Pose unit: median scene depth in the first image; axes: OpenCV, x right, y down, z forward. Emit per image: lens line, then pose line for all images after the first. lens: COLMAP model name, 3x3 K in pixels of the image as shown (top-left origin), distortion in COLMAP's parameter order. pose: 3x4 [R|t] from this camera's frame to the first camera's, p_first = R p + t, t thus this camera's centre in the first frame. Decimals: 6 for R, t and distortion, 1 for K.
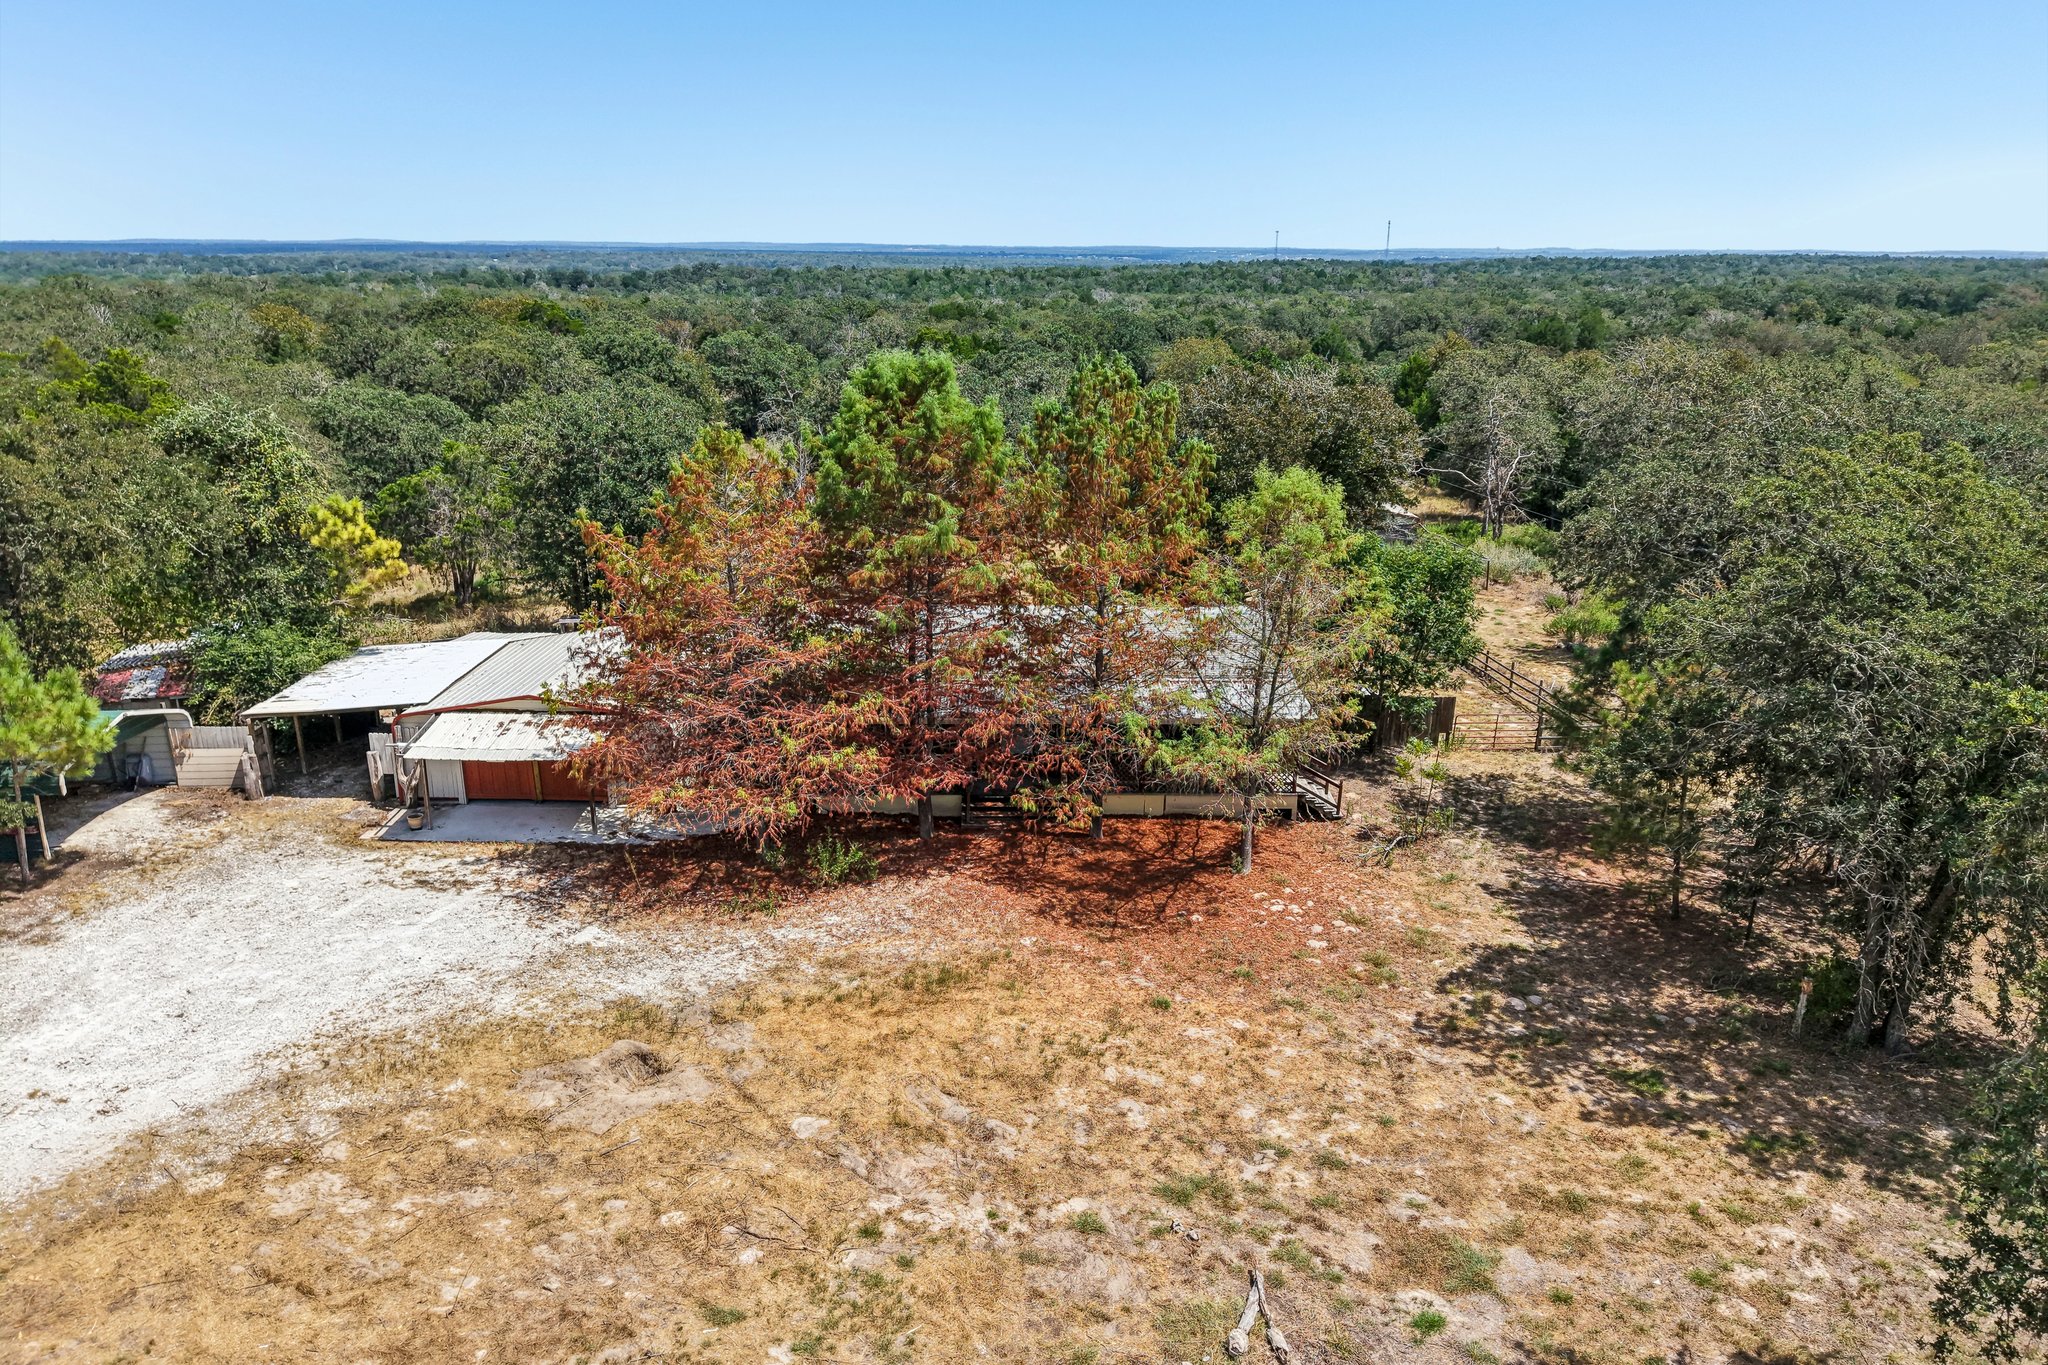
lens RADIAL K [[1370.6, 0, 1027.6], [0, 1370.6, 686.4], [0, 0, 1]] dist [0.017704, -0.023486]
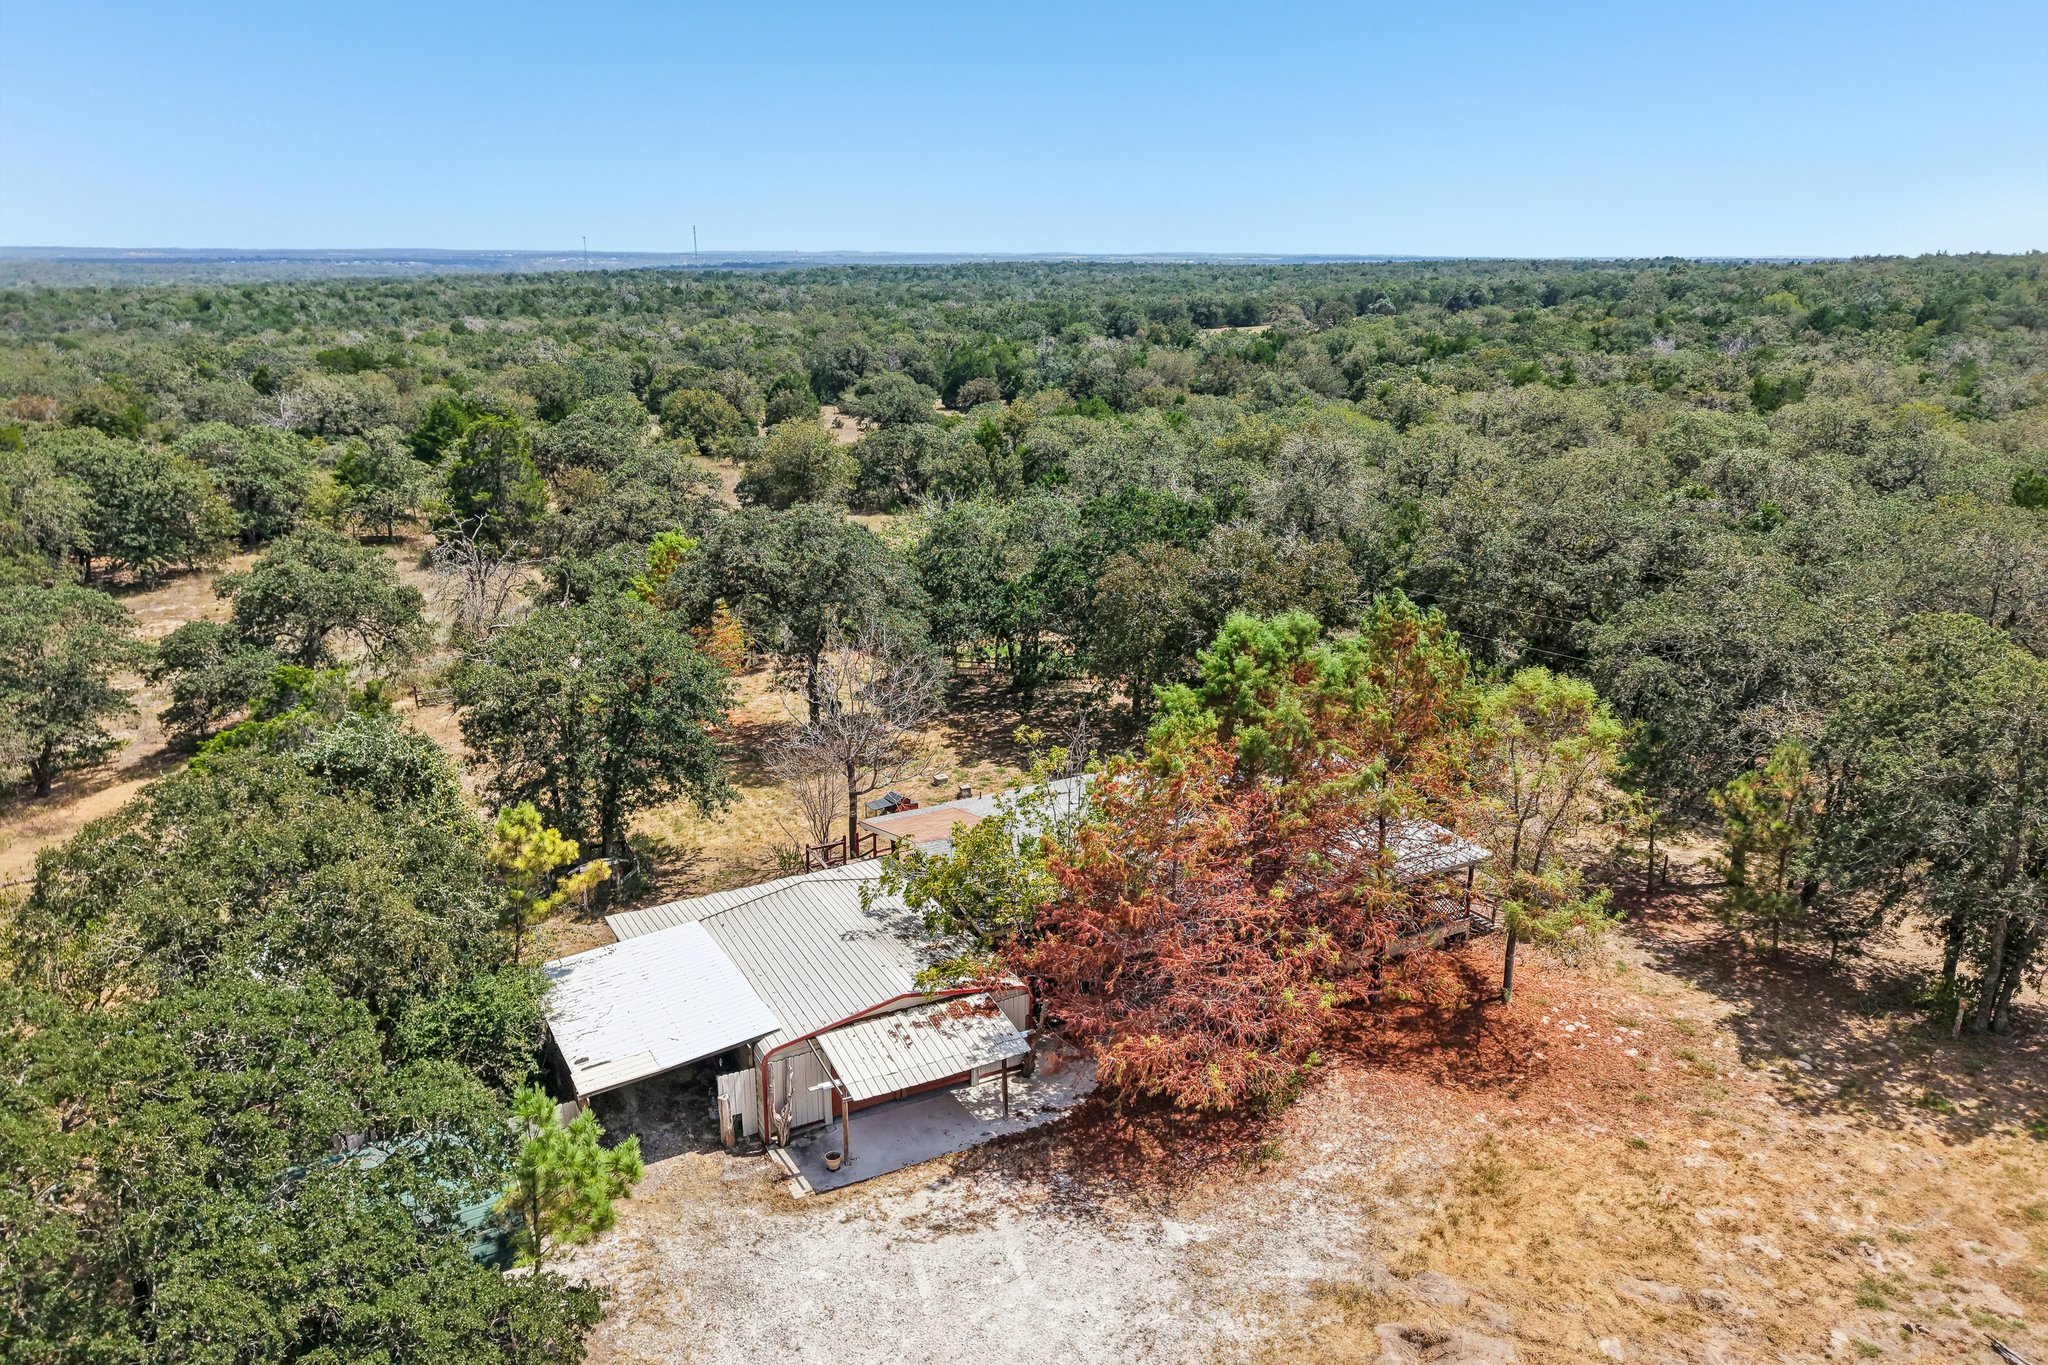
lens RADIAL K [[1370.6, 0, 1025.8], [0, 1370.6, 687.2], [0, 0, 1]] dist [0.017704, -0.023486]
pose [[0.888239, -0.140857, 0.437253, -0.668348], [0.141369, 0.989454, 0.031564, -0.221253], [-0.437087, 0.033778, 0.898785, 0.097712]]
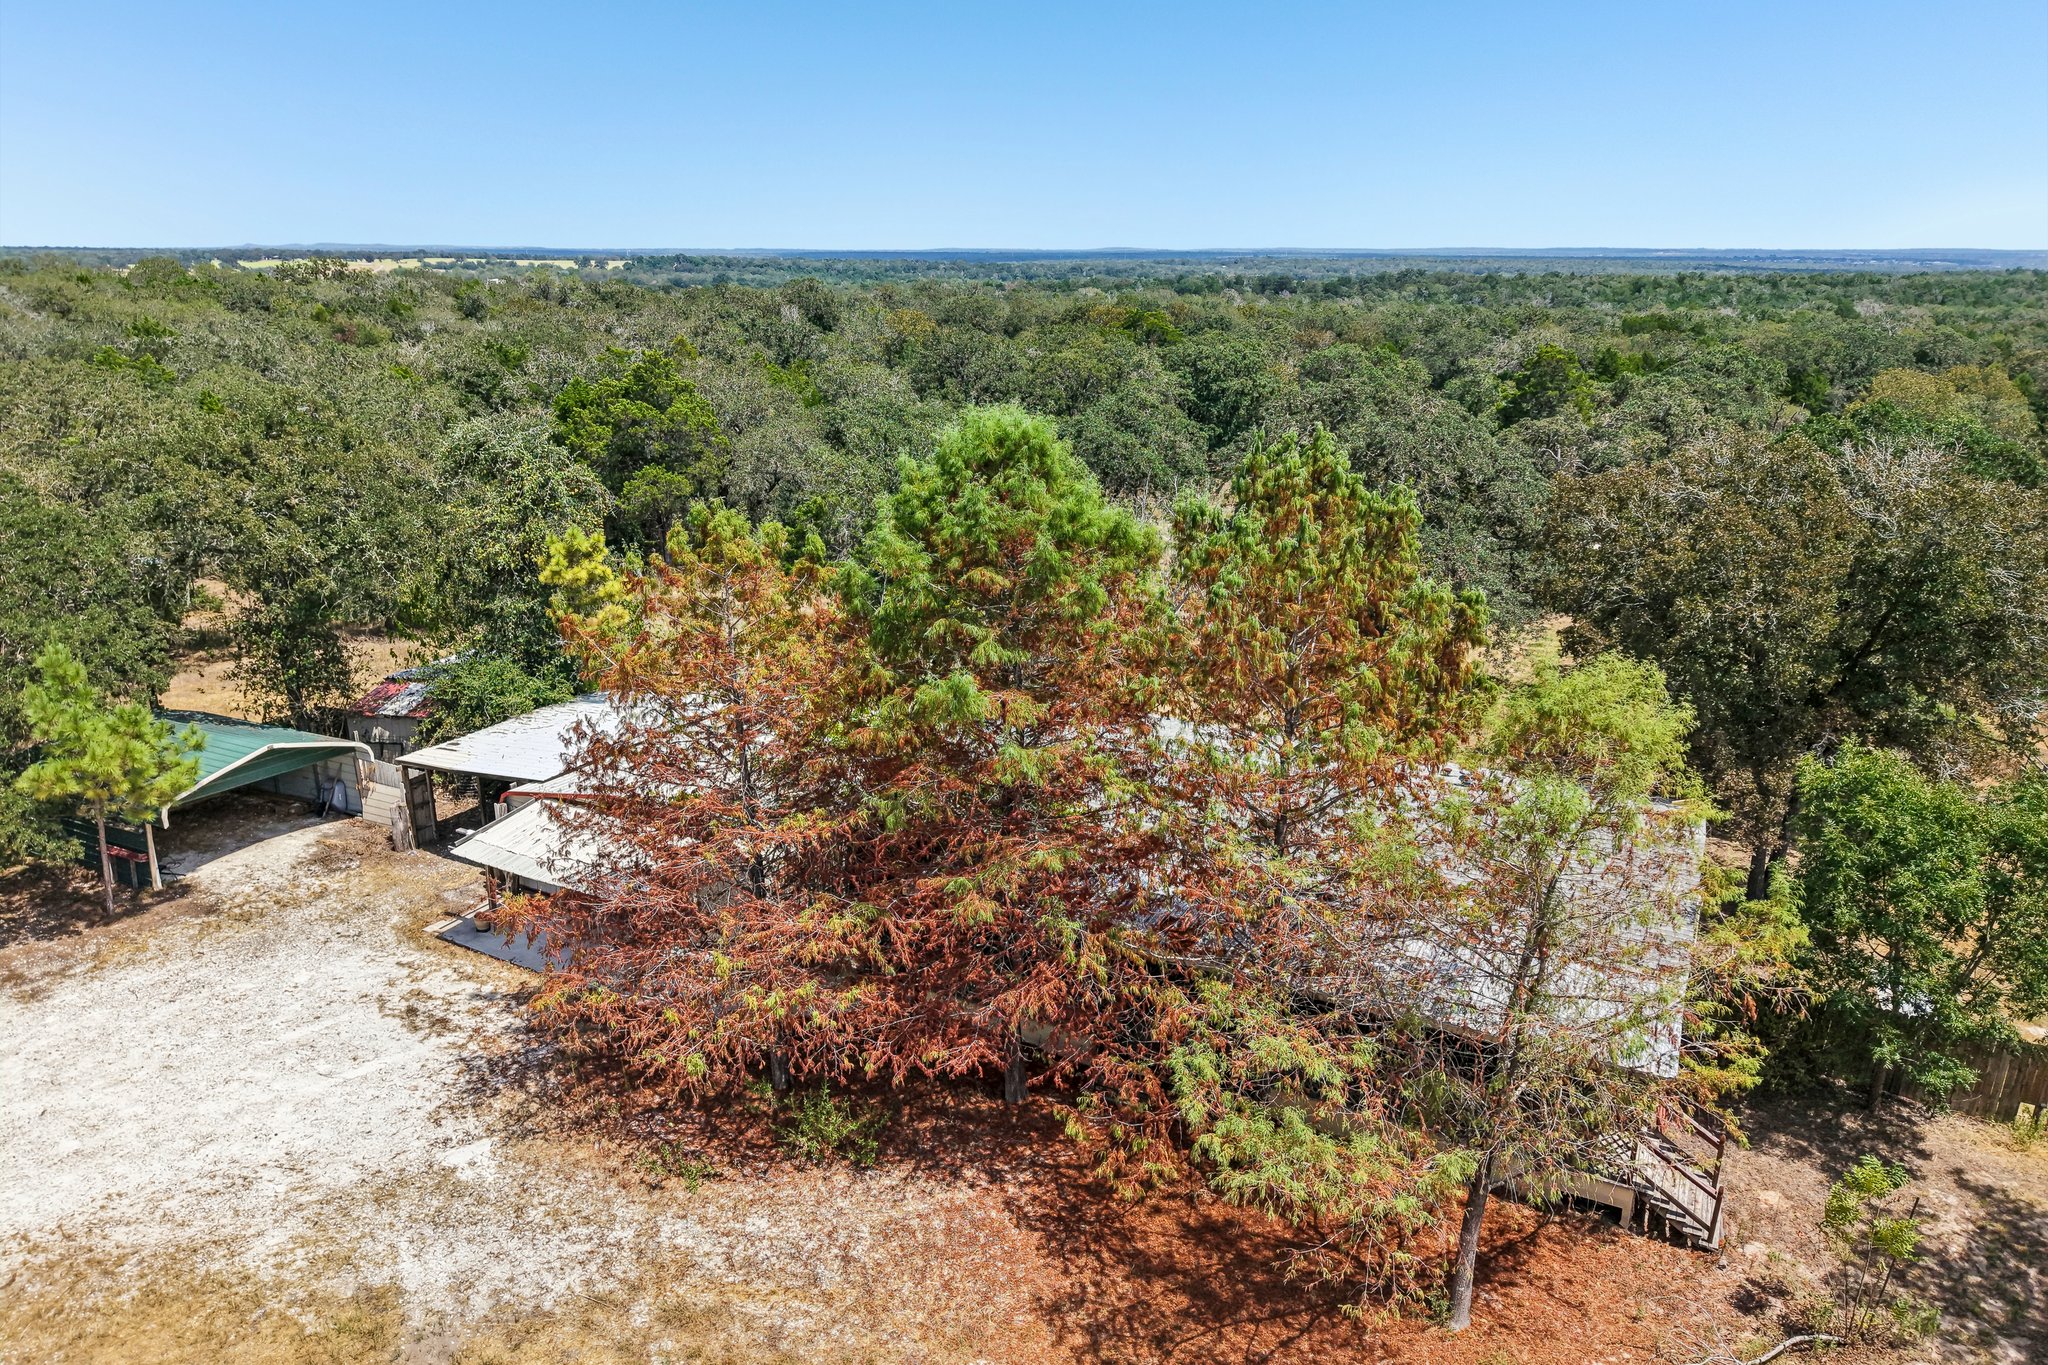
lens RADIAL K [[1370.6, 0, 1015.5], [0, 1370.6, 684.8], [0, 0, 1]] dist [0.017704, -0.023486]
pose [[0.875930, 0.139949, -0.461693, 0.216583], [-0.142277, 0.989373, 0.029969, -0.117843], [0.460981, 0.039437, 0.886533, 0.373075]]
